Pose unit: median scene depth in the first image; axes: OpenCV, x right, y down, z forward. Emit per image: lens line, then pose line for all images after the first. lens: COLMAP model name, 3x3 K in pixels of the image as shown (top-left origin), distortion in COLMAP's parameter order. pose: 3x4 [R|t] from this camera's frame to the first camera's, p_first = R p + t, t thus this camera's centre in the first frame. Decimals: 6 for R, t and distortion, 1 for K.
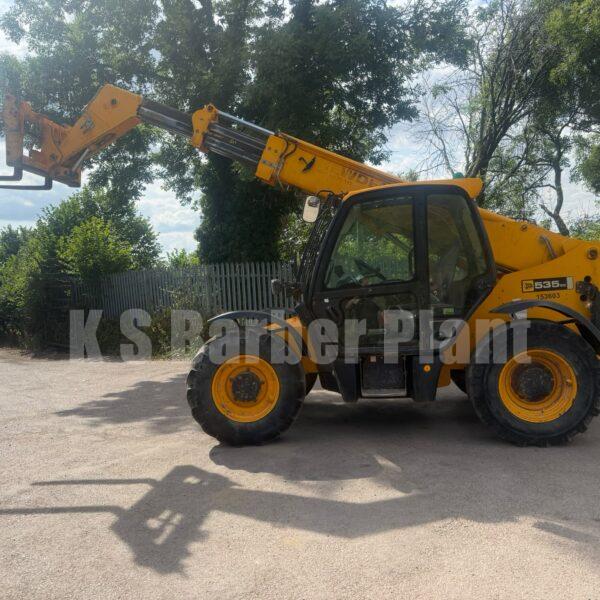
lens RADIAL K [[567.0, 0, 306.0], [0, 567.0, 290.0], [0, 0, 1]] dist [0.175391, -0.282608]
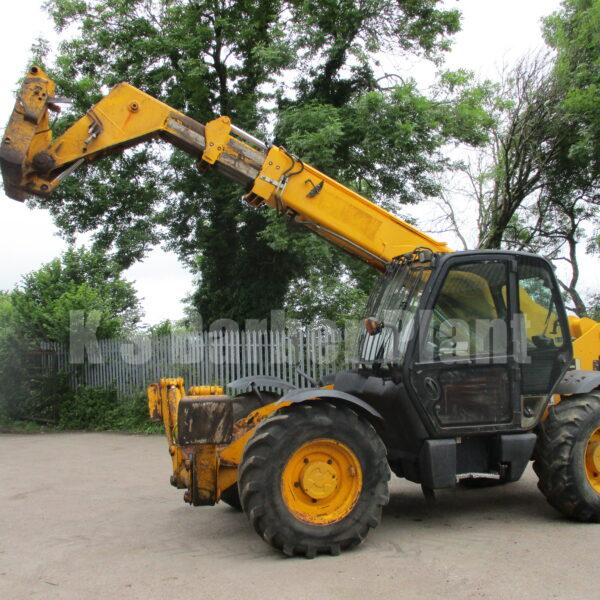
lens RADIAL K [[682.1, 0, 300.0], [0, 682.1, 300.0], [0, 0, 1]] dist [-0.021474, 0.030435]
pose [[0.999284, 0.026816, 0.026693, -0.049892], [-0.024075, 0.994876, -0.098195, 0.008709], [-0.029190, 0.097482, 0.994809, -0.106532]]
